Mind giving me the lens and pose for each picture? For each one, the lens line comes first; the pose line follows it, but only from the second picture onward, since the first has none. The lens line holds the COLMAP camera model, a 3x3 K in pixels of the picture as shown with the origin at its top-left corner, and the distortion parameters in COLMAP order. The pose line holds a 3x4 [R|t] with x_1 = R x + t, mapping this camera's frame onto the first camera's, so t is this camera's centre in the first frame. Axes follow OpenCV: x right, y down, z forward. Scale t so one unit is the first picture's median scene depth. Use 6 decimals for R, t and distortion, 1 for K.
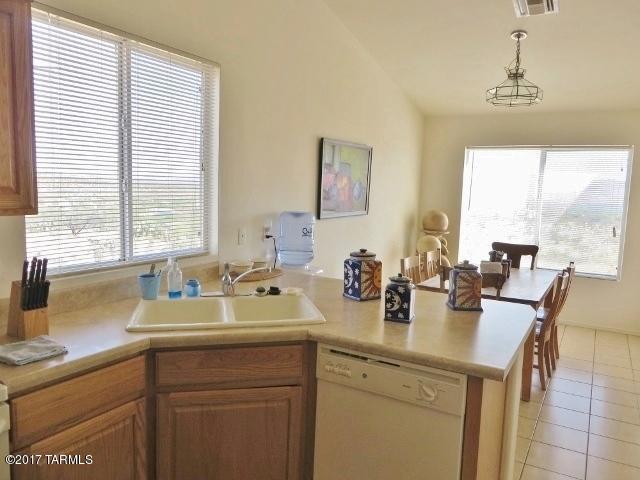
lens RADIAL K [[482.5, 0, 318.9], [0, 482.5, 237.0], [0, 0, 1]] dist [-0.008932, 0.000436]
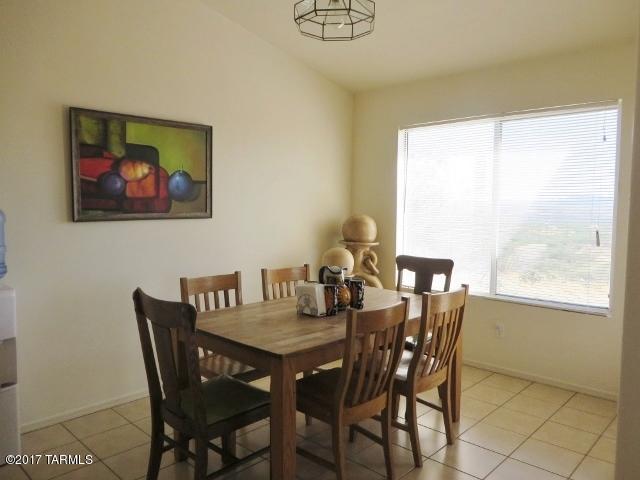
lens RADIAL K [[482.5, 0, 318.9], [0, 482.5, 237.0], [0, 0, 1]] dist [-0.008932, 0.000436]
pose [[0.974244, -0.016172, -0.224916, 0.374214], [0.005217, 0.998775, -0.049214, 0.016667], [0.225436, 0.046773, 0.973135, 0.290495]]
